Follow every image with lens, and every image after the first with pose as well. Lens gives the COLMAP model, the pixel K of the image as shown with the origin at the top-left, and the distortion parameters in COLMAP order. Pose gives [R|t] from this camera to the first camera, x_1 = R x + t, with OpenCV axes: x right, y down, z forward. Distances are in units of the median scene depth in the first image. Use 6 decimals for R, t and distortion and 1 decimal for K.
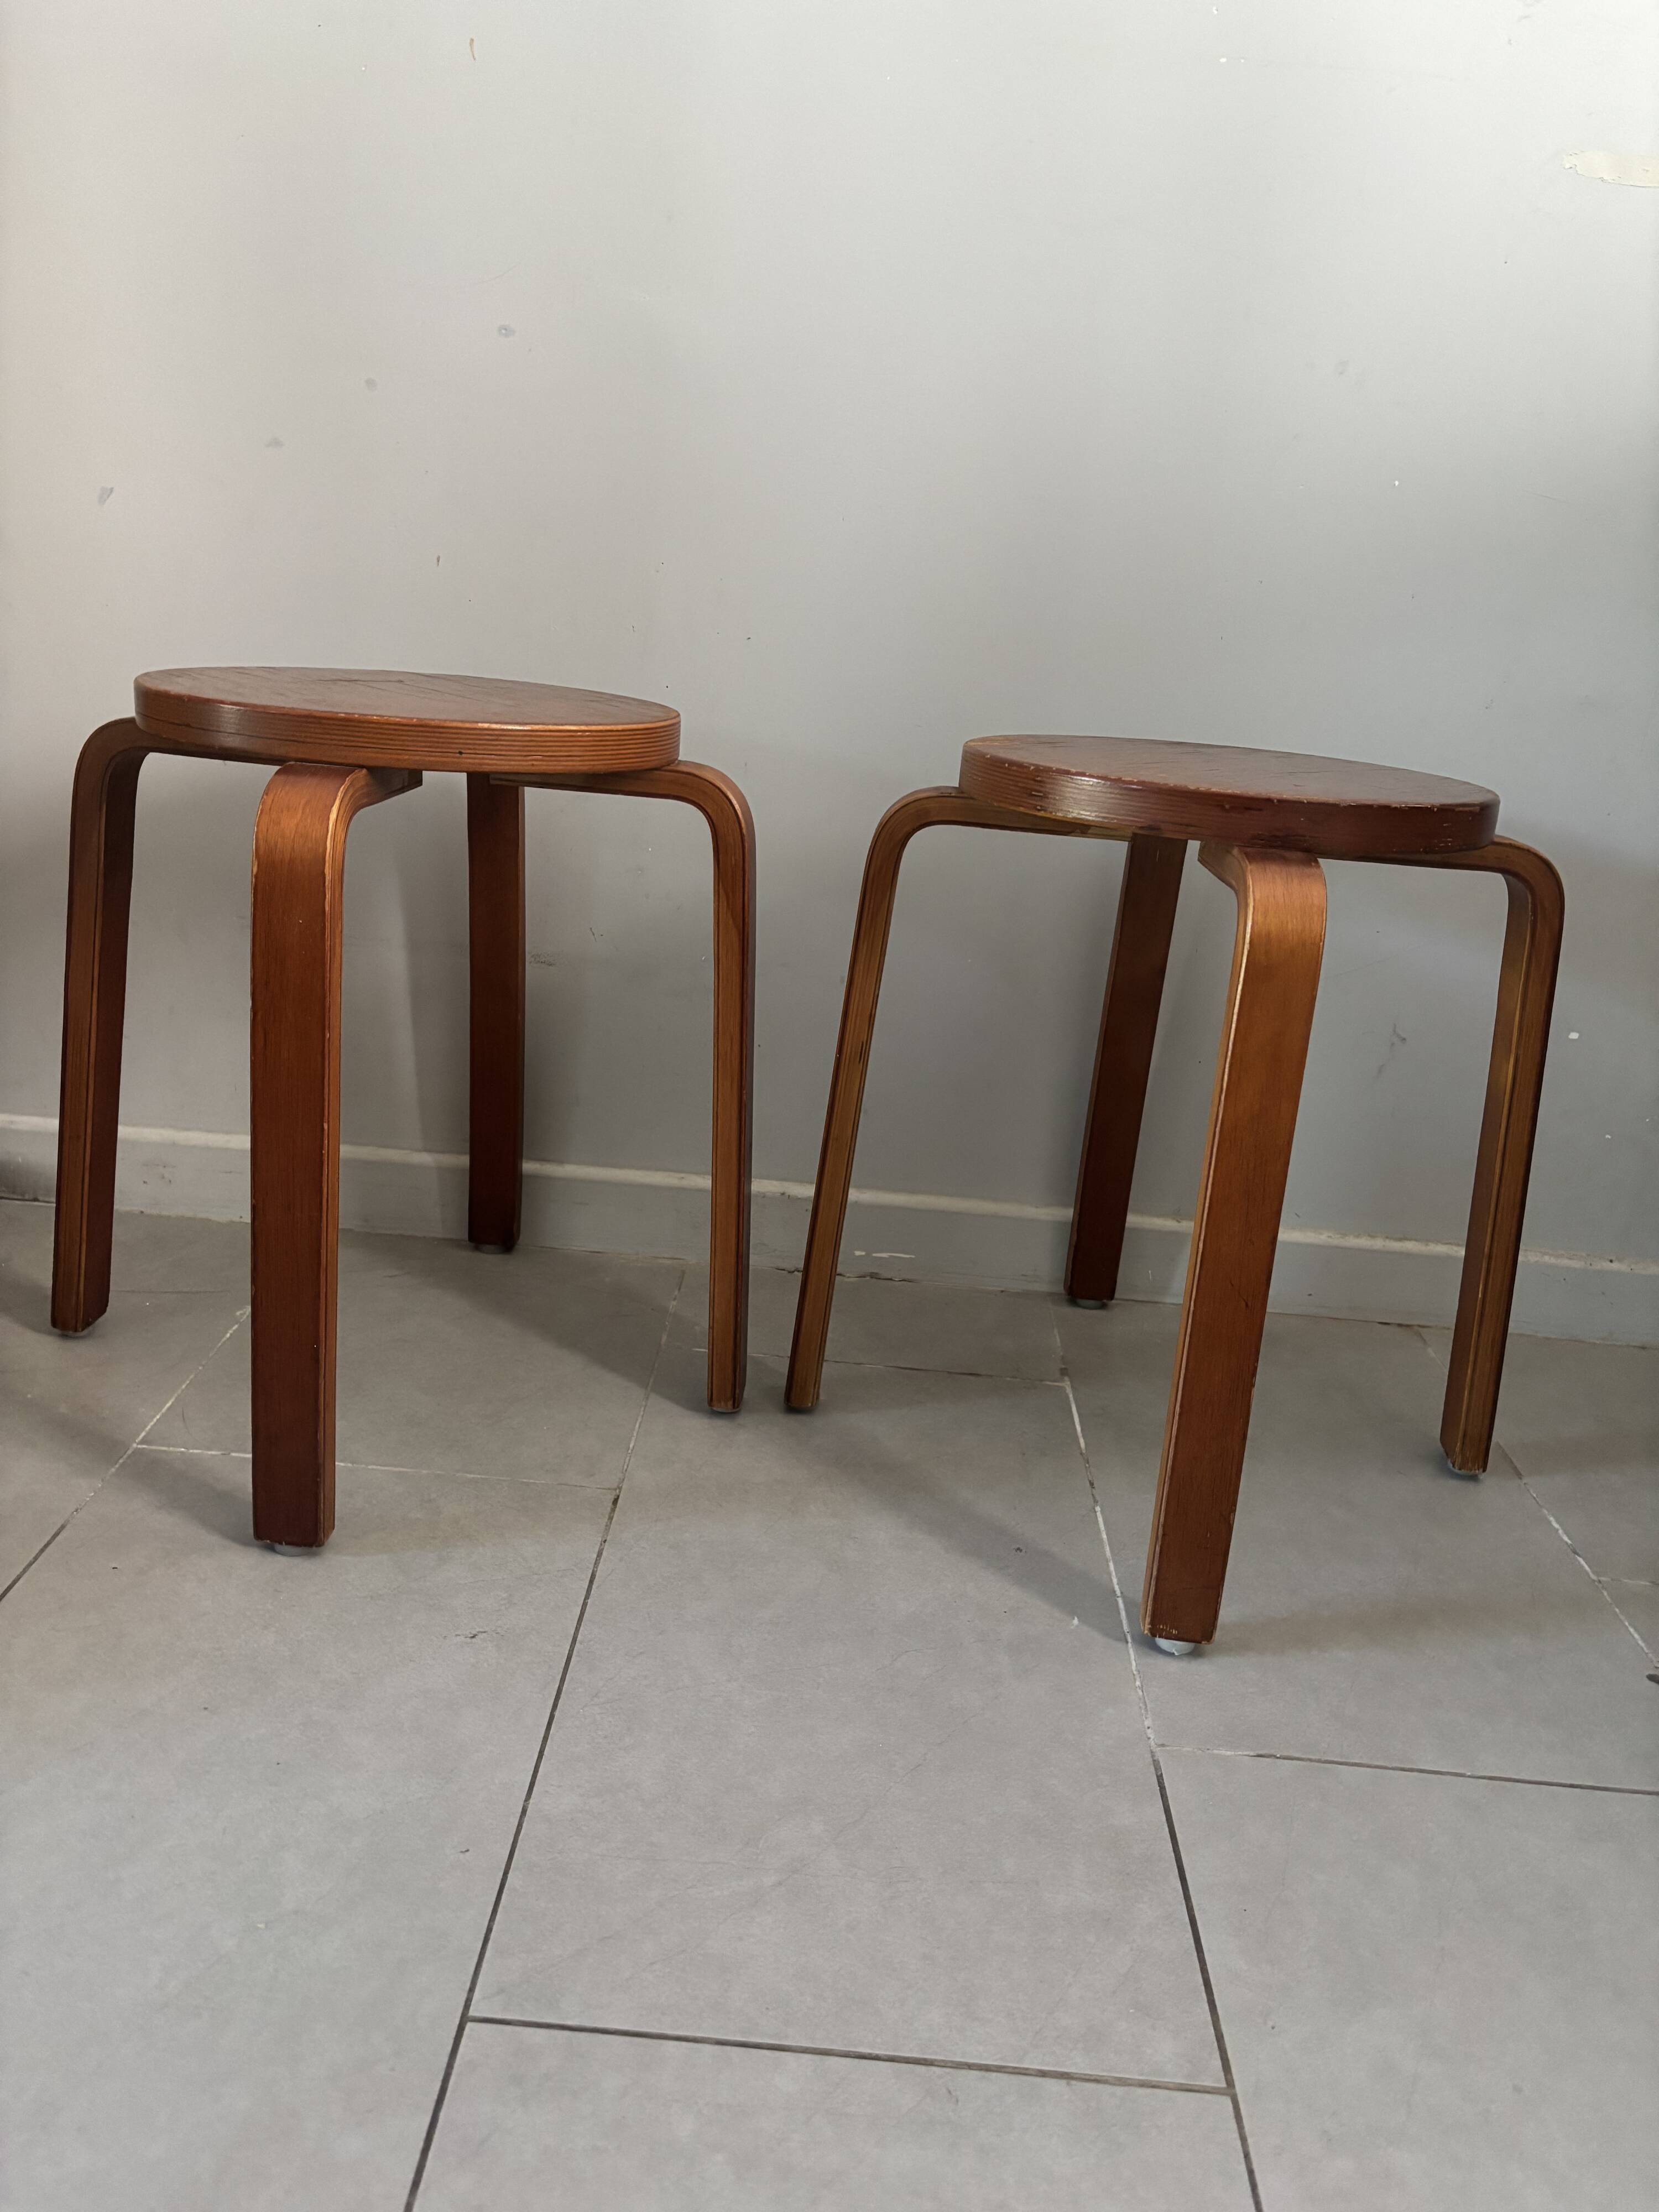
lens RADIAL K [[1661.4, 0, 830.6], [0, 1661.4, 1111.6], [0, 0, 1]] dist [-0.006289, 0.024853]
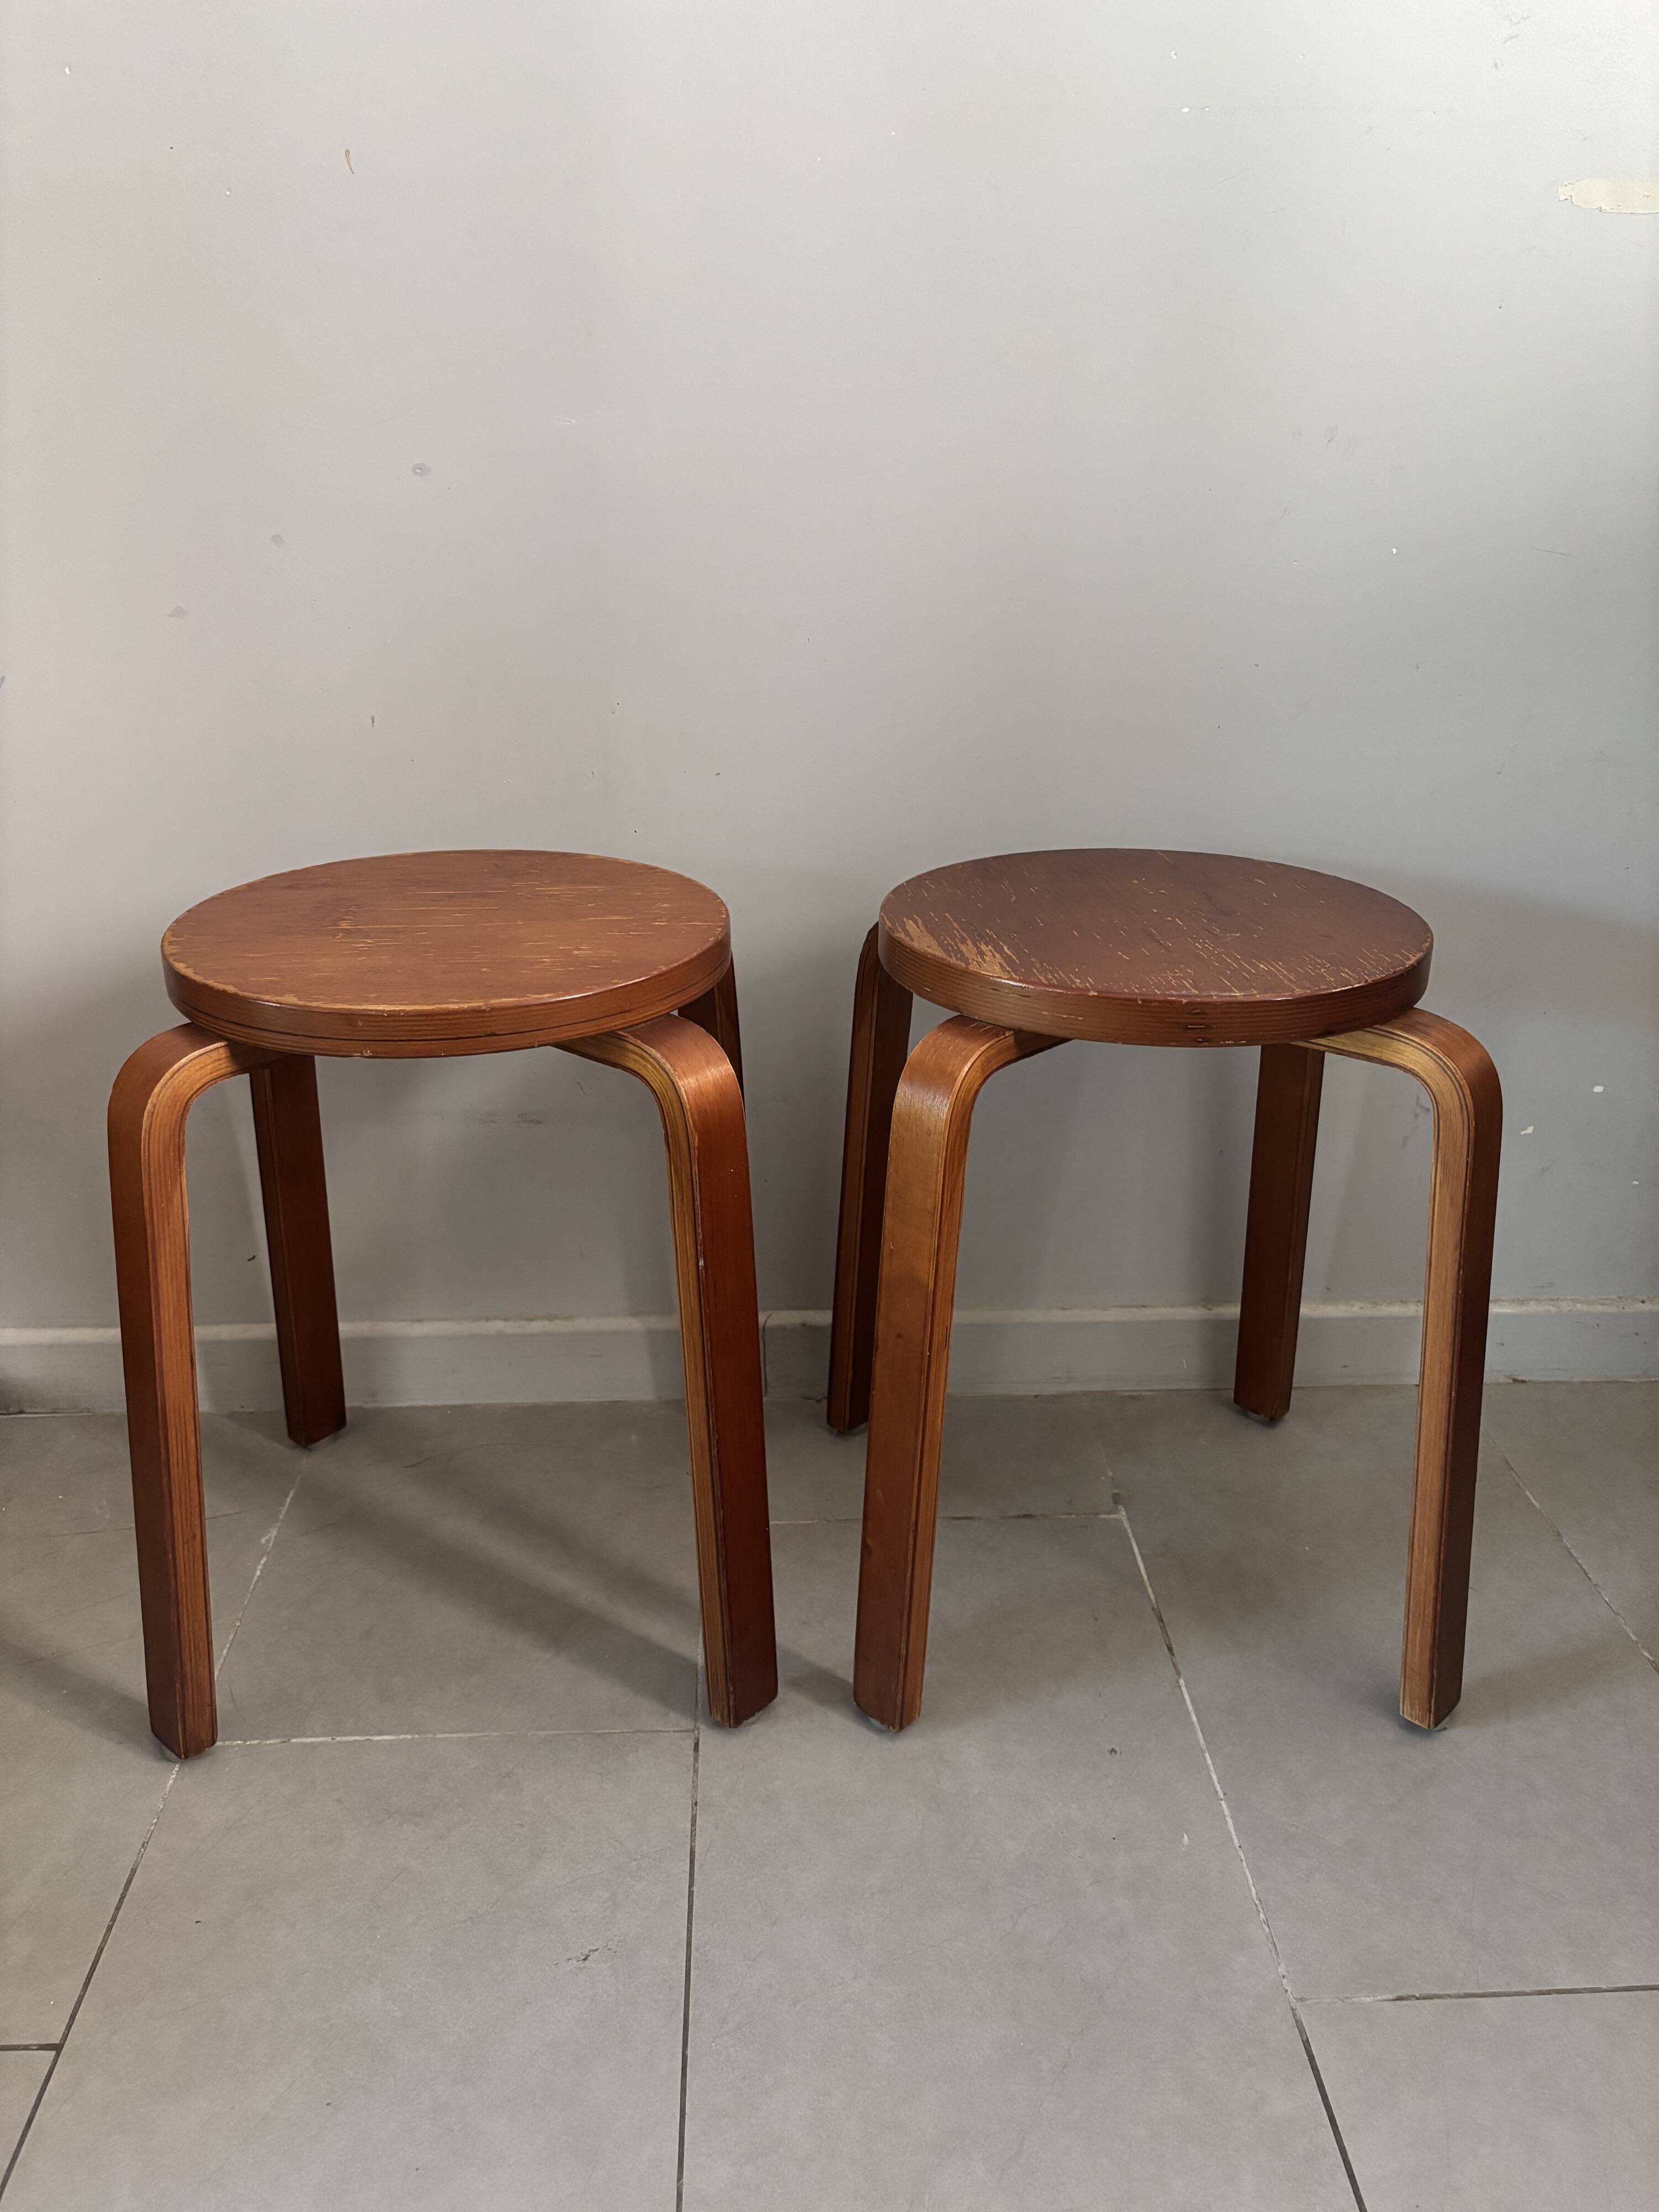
lens RADIAL K [[1648.6, 0, 826.0], [0, 1648.6, 1126.5], [0, 0, 1]] dist [0.044229, -0.060522]
pose [[0.994065, -0.102554, 0.036285, -0.063128], [0.098664, 0.990446, 0.096339, -0.253239], [-0.045819, -0.092188, 0.994687, 0.077938]]
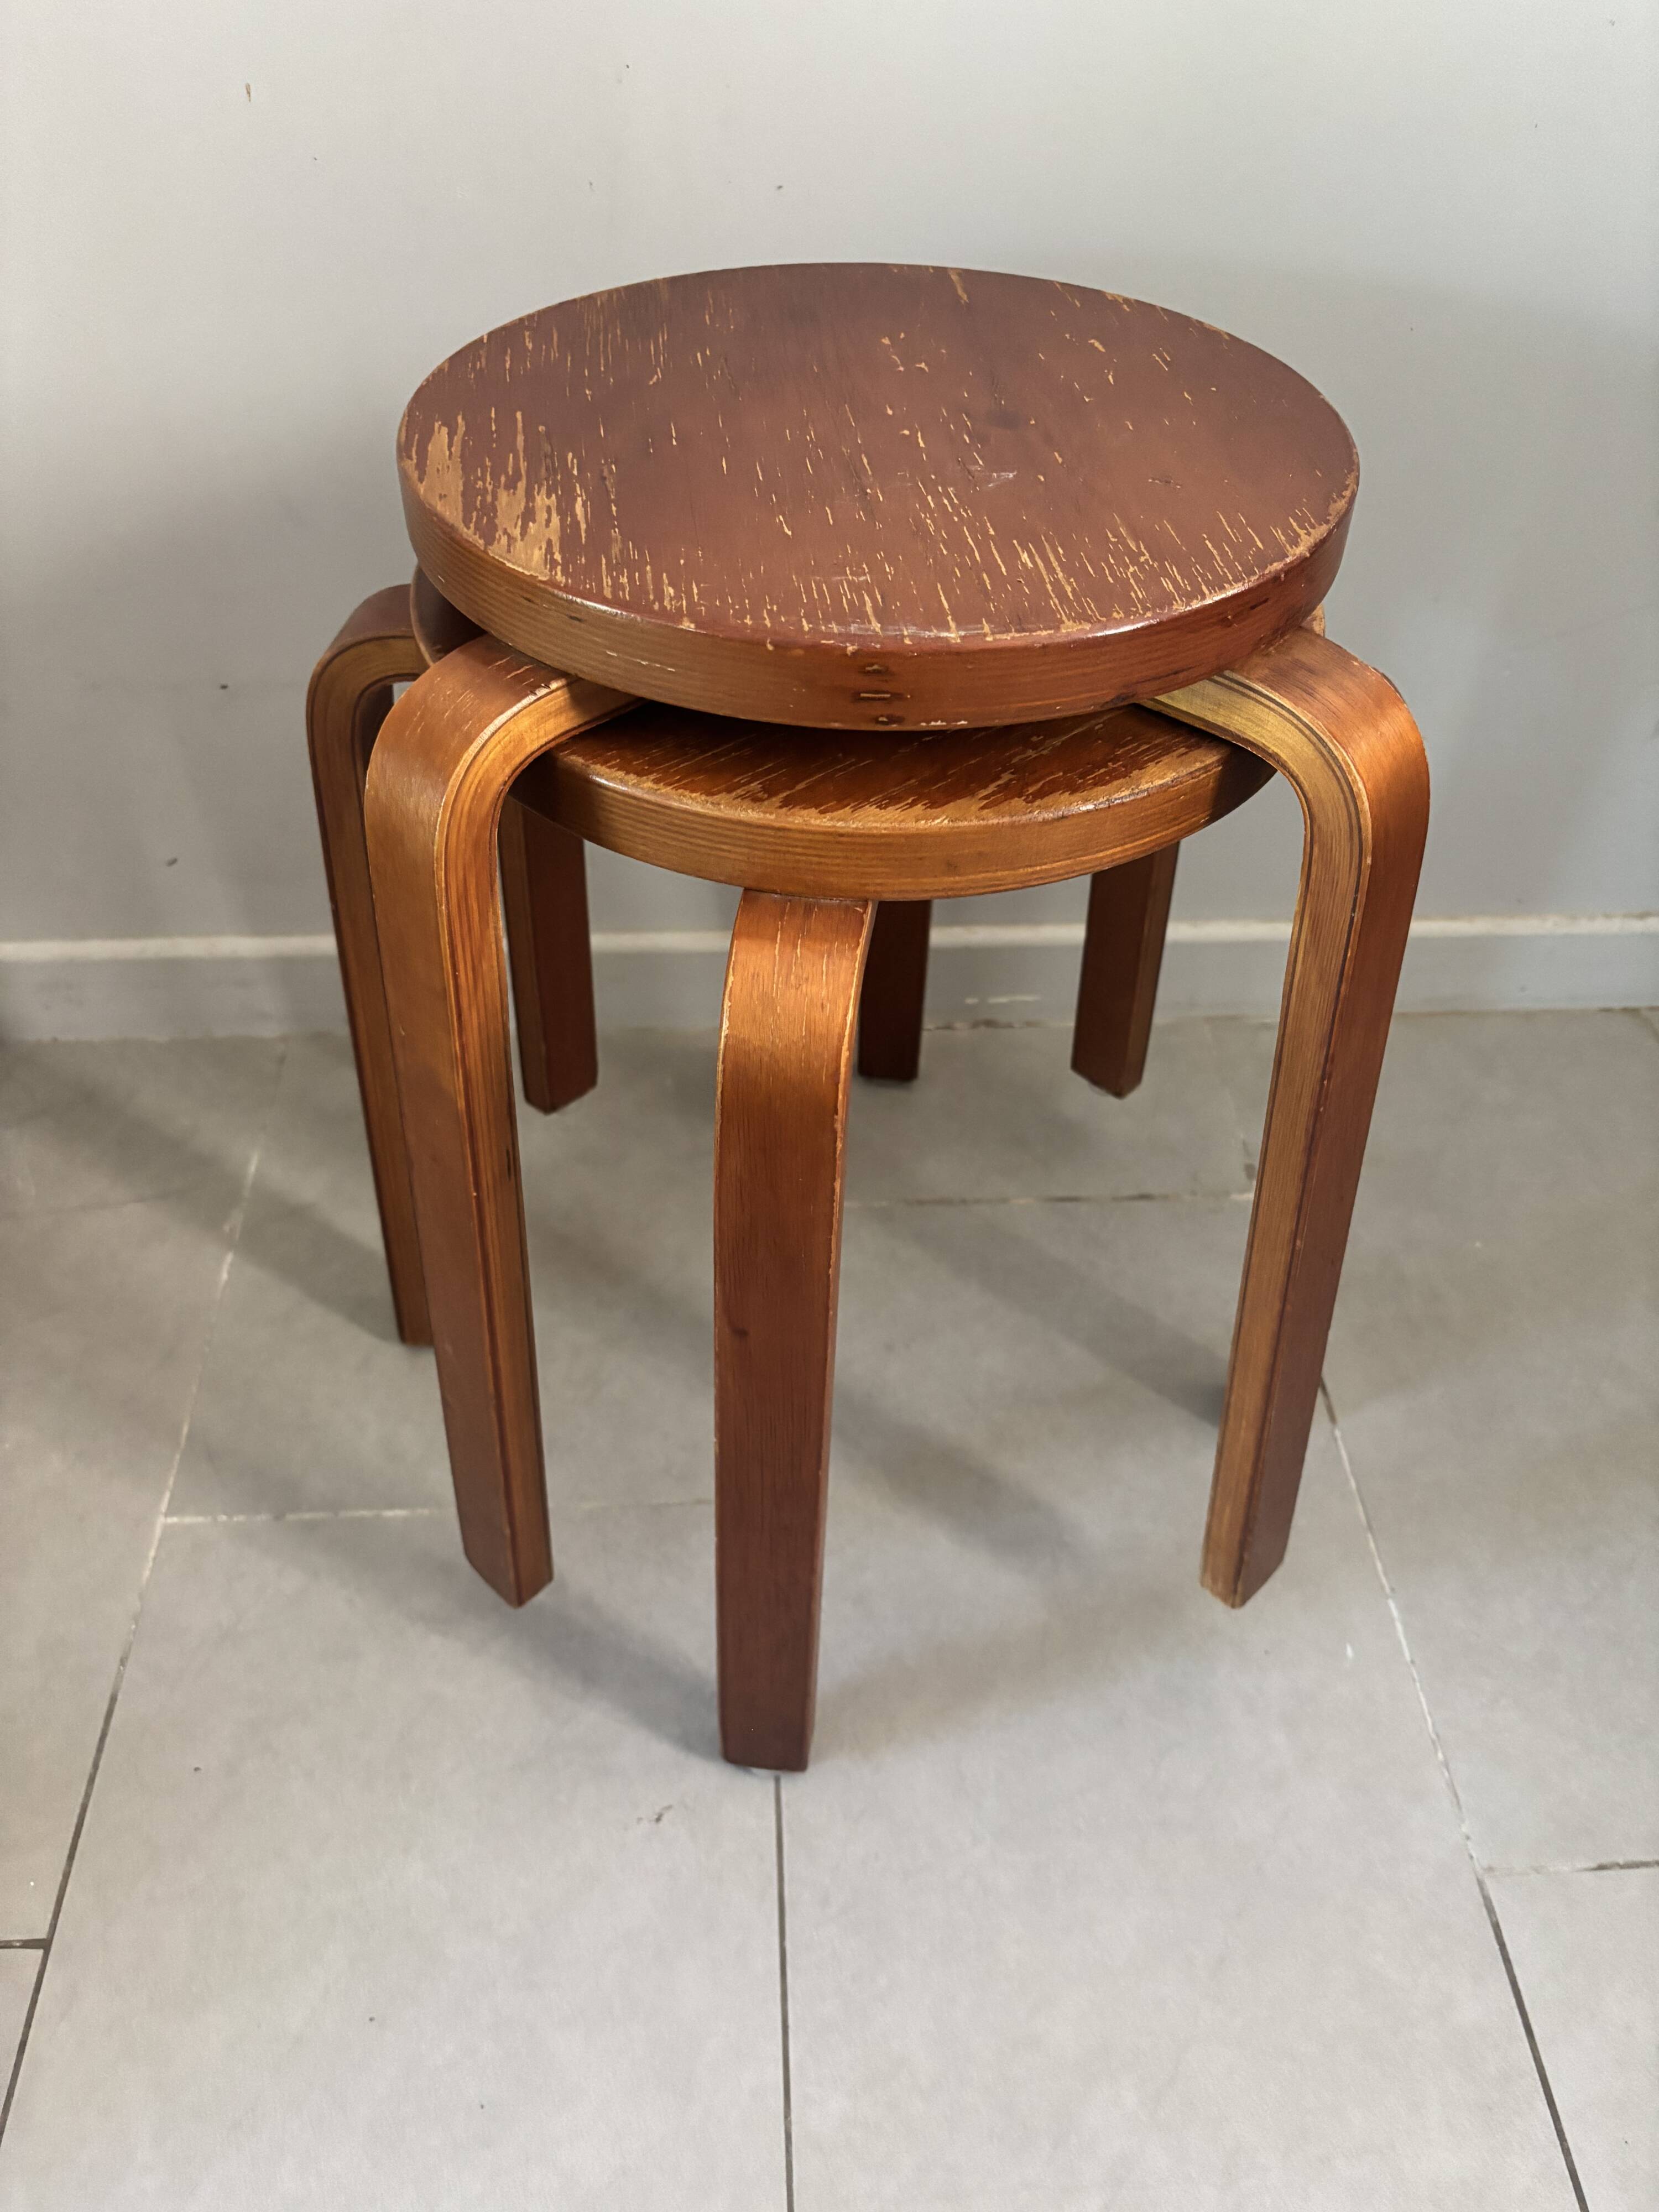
lens RADIAL K [[1676.7, 0, 841.8], [0, 1676.7, 1115.1], [0, 0, 1]] dist [0.036295, -0.054605]
pose [[0.994489, -0.102863, 0.020251, -0.108821], [0.082998, 0.890501, 0.447346, -0.378149], [-0.064049, -0.443200, 0.894132, 0.413284]]
